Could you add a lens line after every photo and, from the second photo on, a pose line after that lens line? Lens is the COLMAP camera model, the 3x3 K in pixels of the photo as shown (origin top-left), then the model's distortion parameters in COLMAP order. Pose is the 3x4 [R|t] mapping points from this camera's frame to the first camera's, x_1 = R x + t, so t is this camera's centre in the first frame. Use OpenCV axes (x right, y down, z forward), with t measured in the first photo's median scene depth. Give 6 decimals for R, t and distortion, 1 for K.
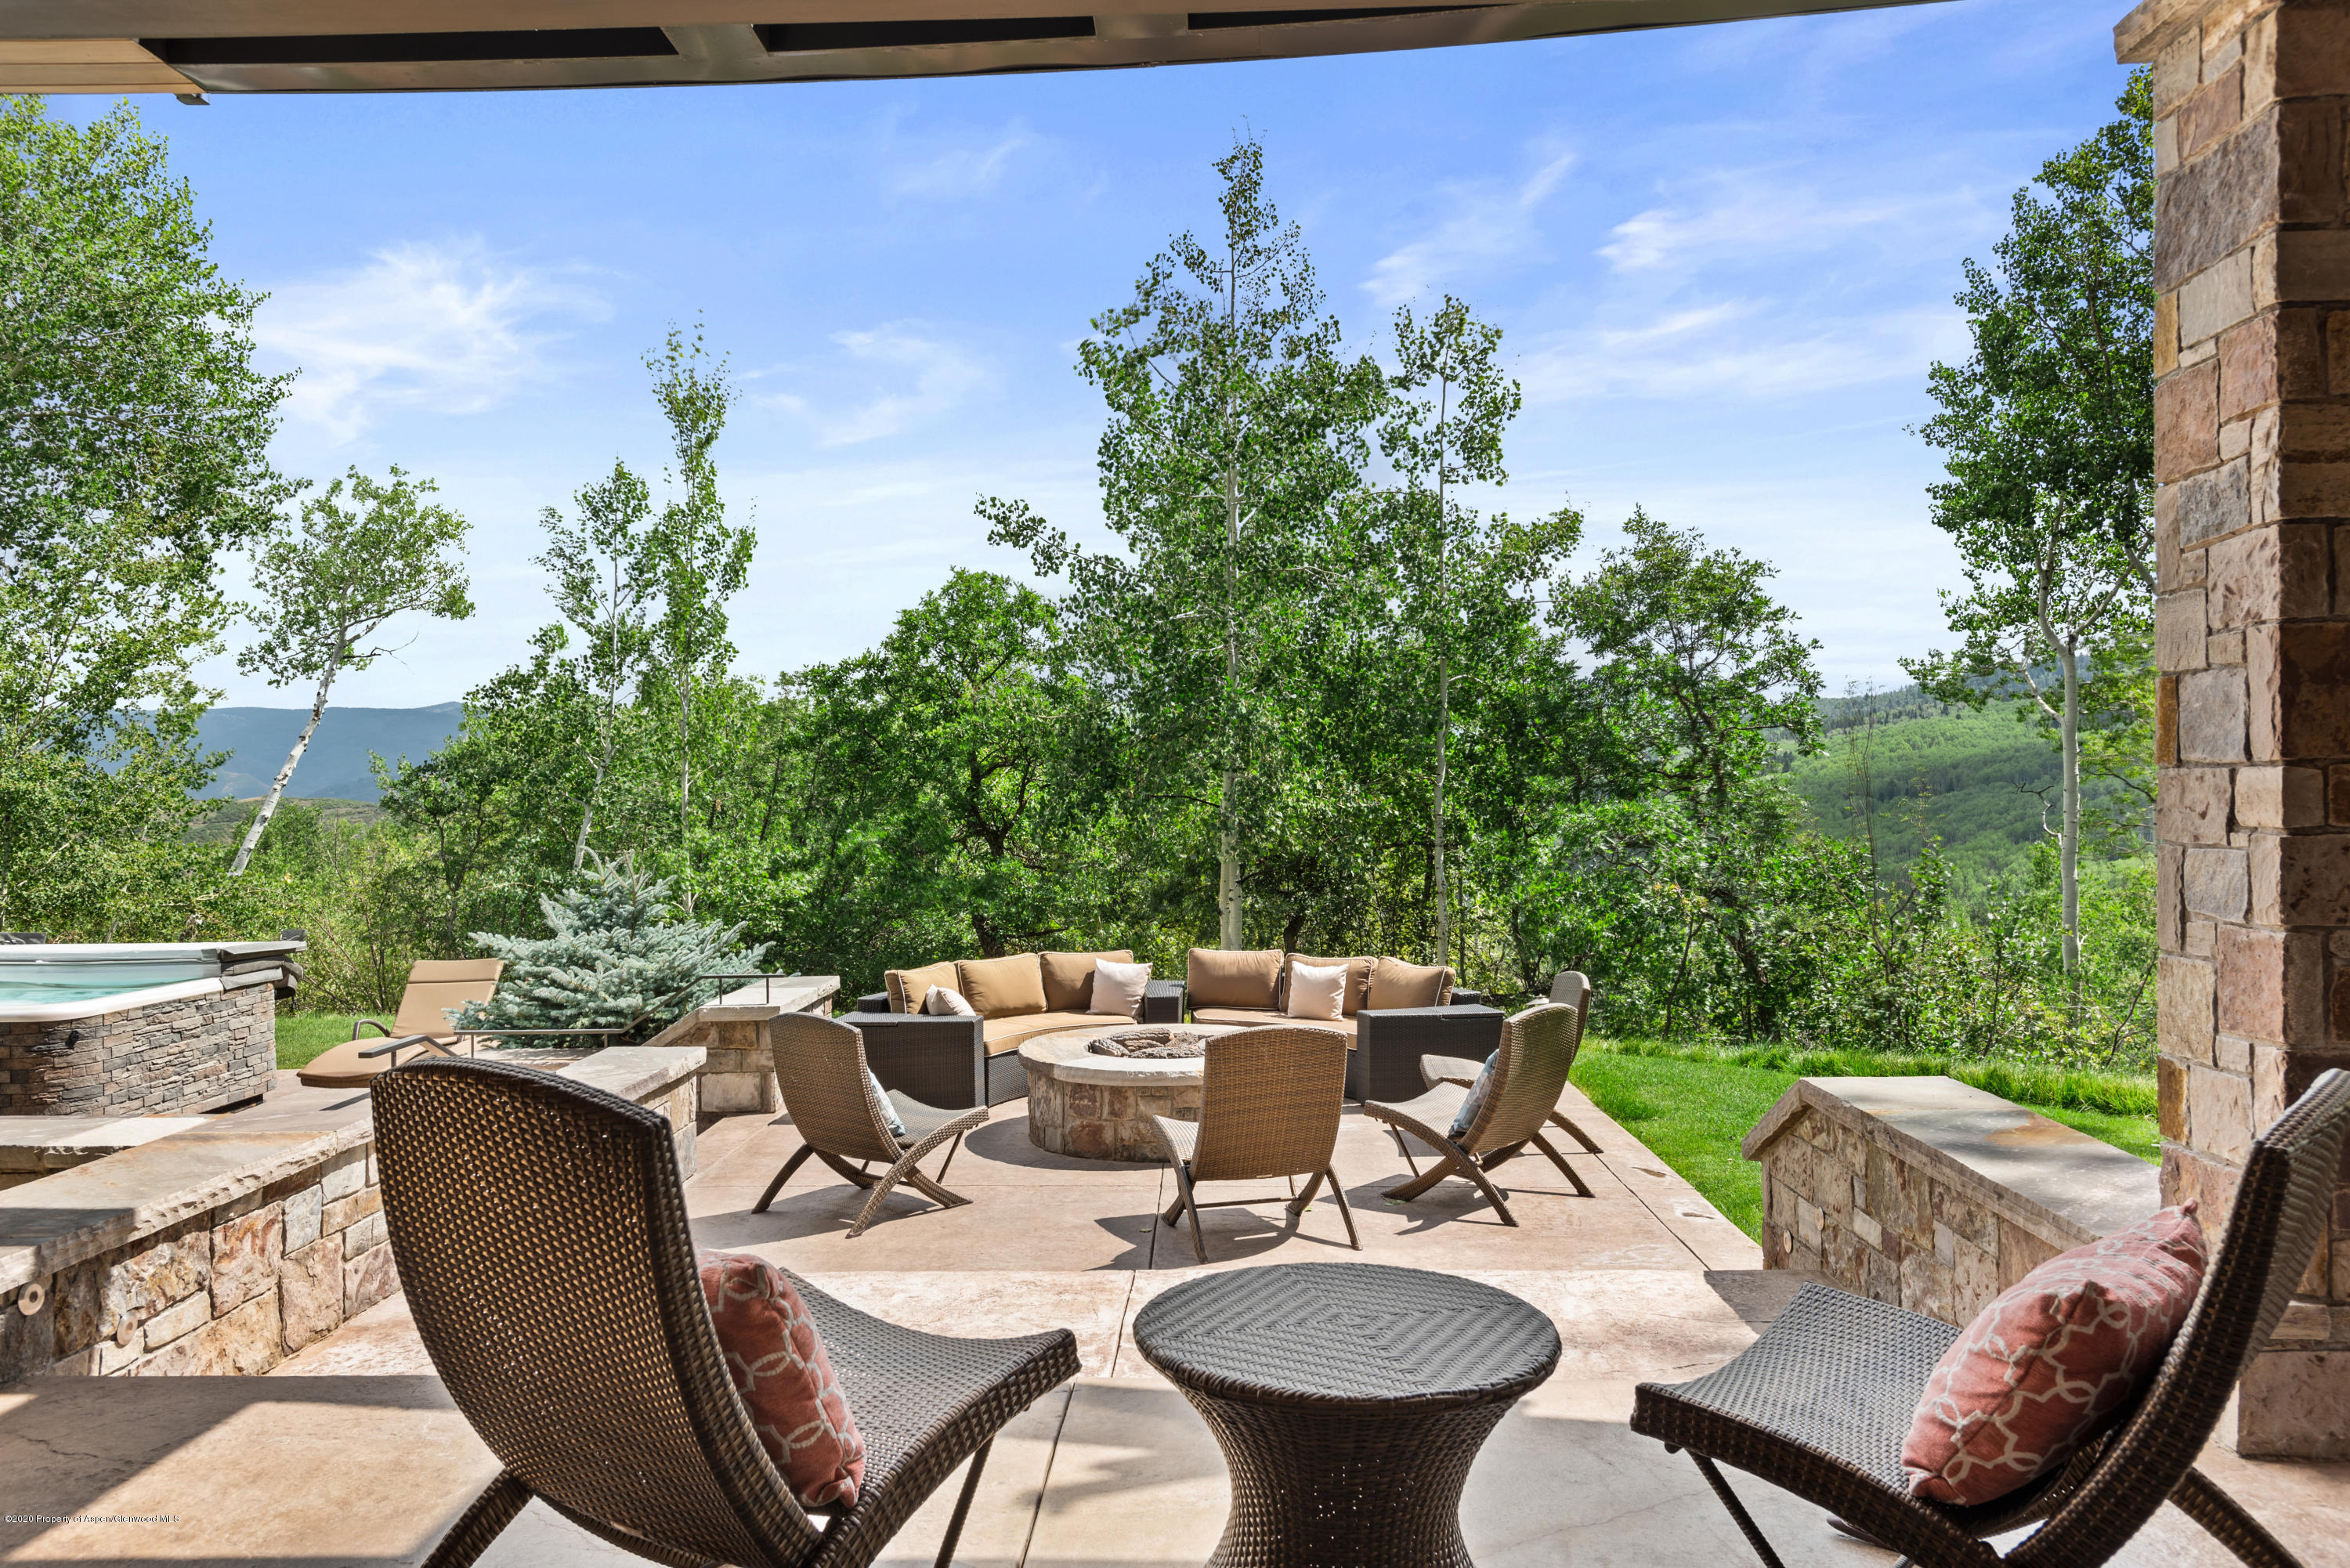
lens RADIAL K [[1619.8, 0, 1175.0], [0, 1619.8, 784.0], [0, 0, 1]] dist [0.005158, 0.002532]
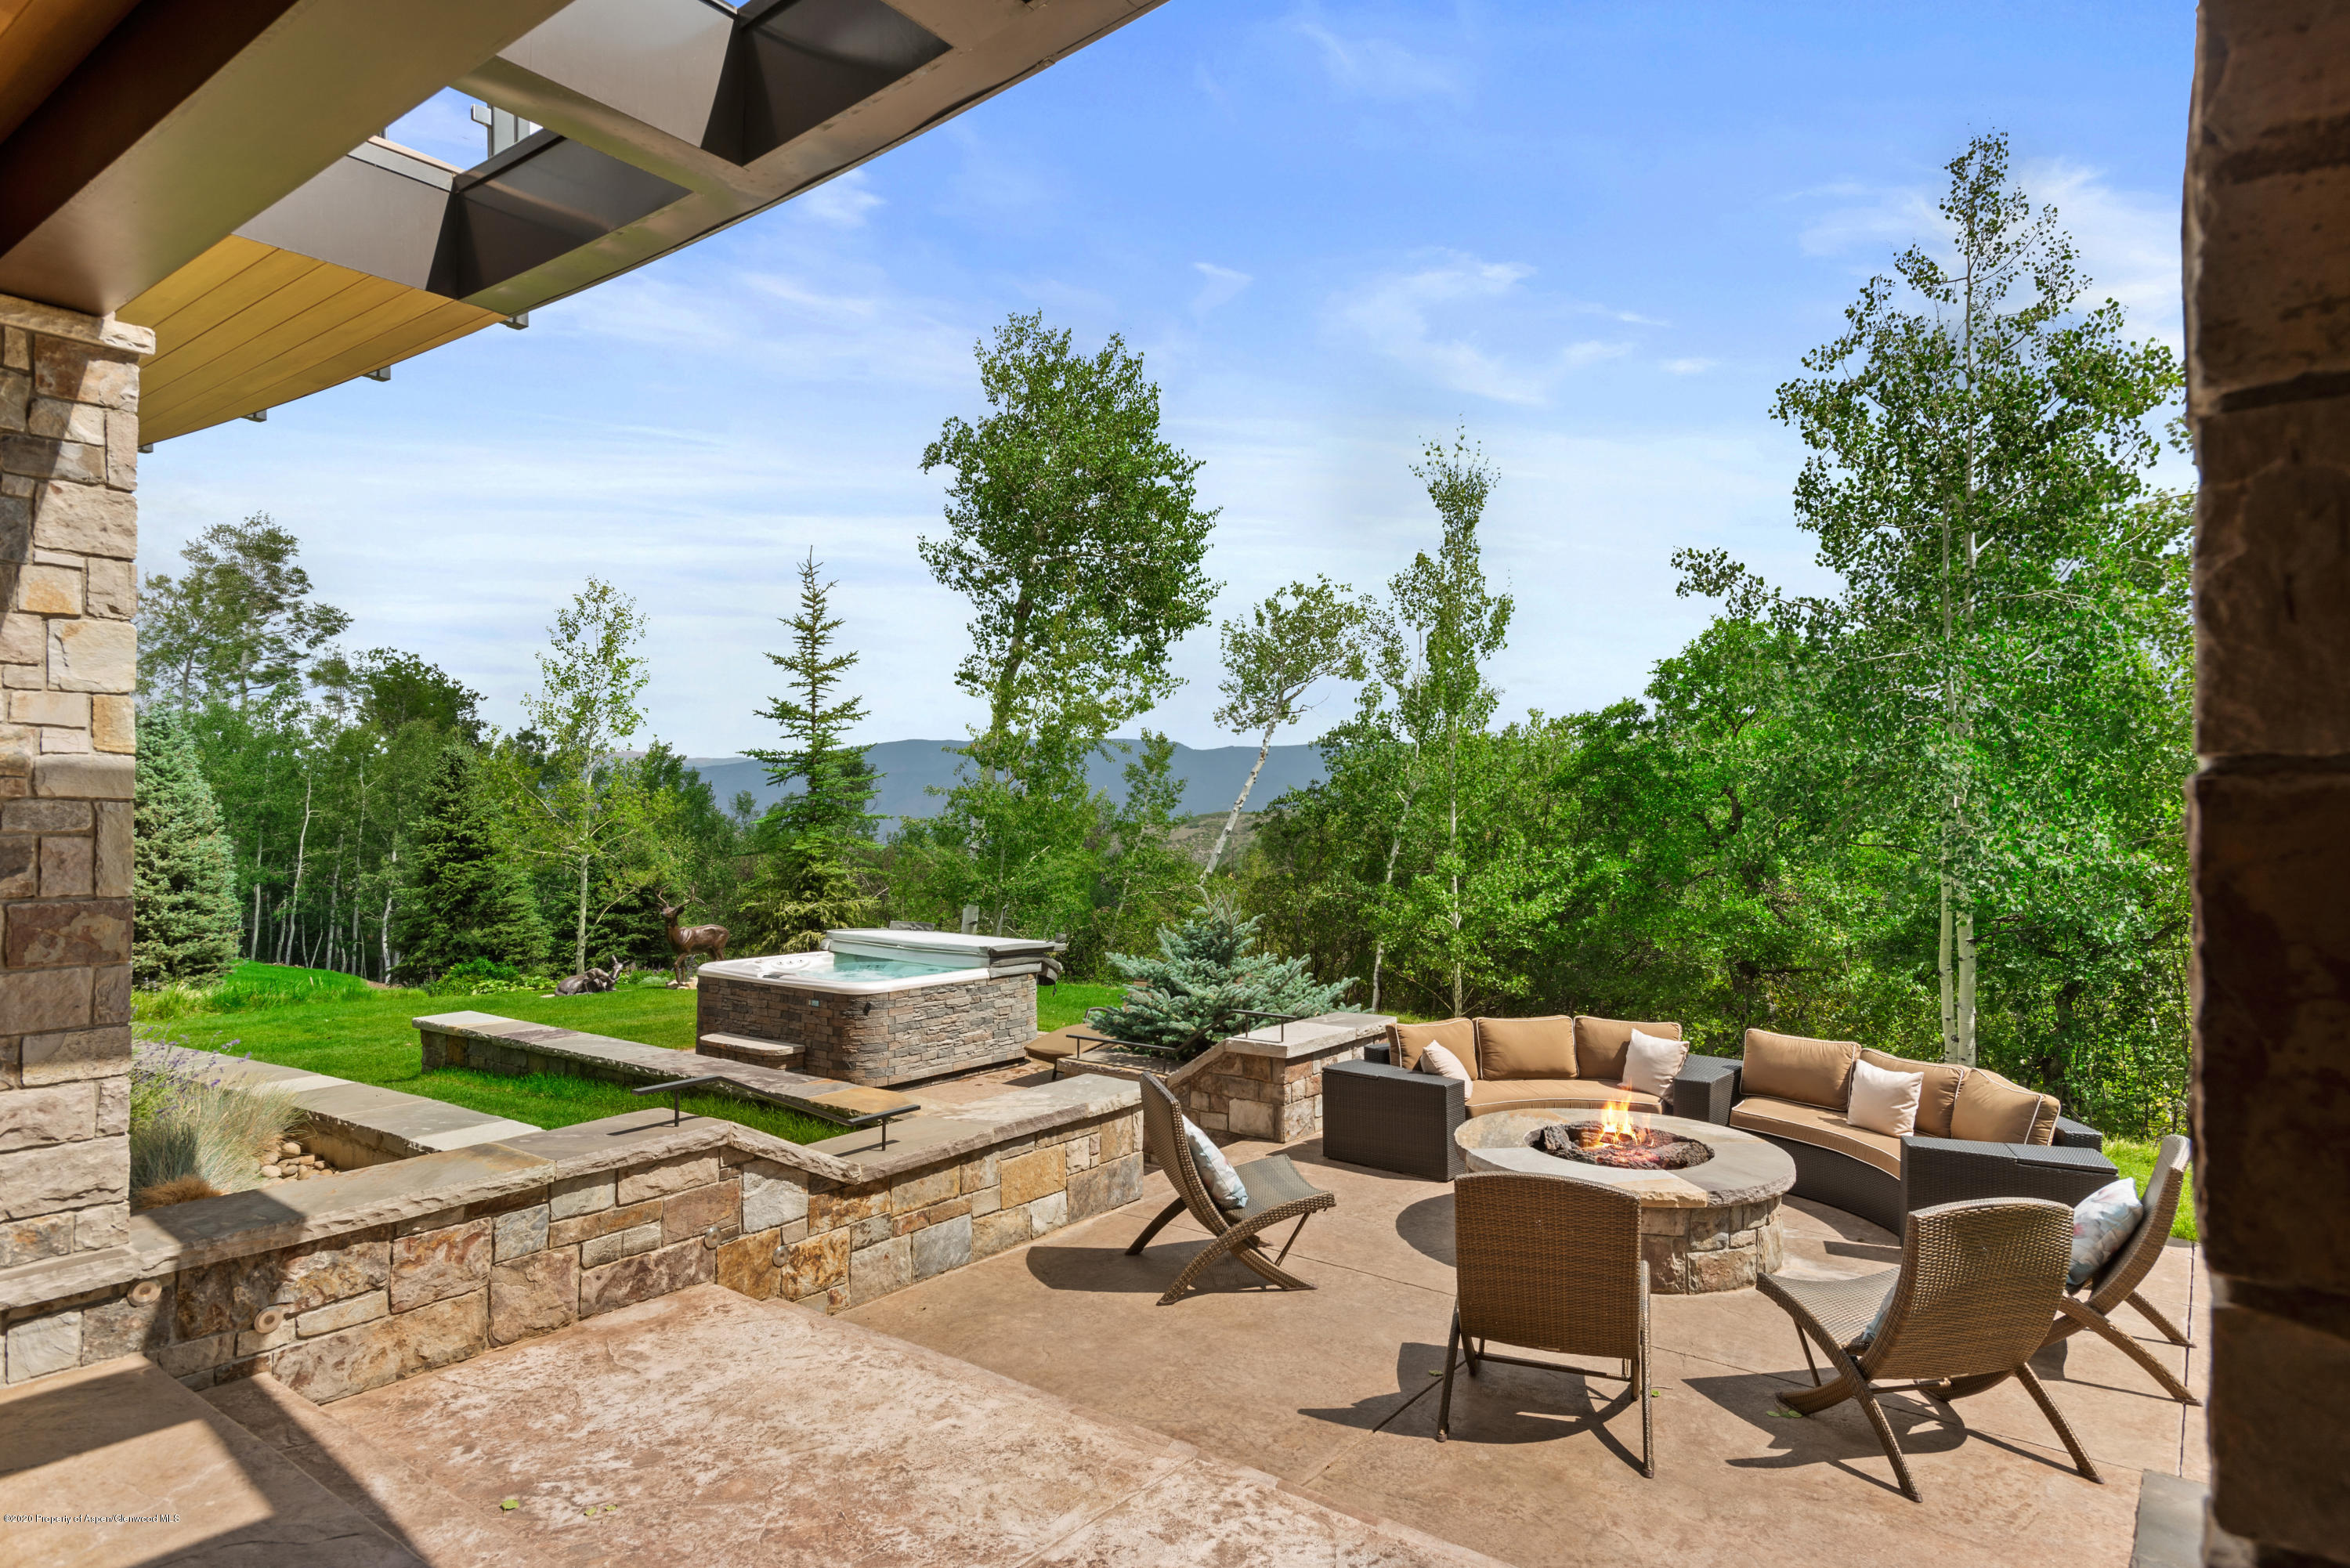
lens RADIAL K [[1321.2, 0, 1175.0], [0, 1321.2, 784.0], [0, 0, 1]] dist [0.025876, -0.001101]
pose [[0.813325, 0.002687, -0.581803, 0.167505], [-0.010367, 0.999898, -0.009874, -0.023409], [0.581717, 0.014062, 0.813270, 0.183292]]
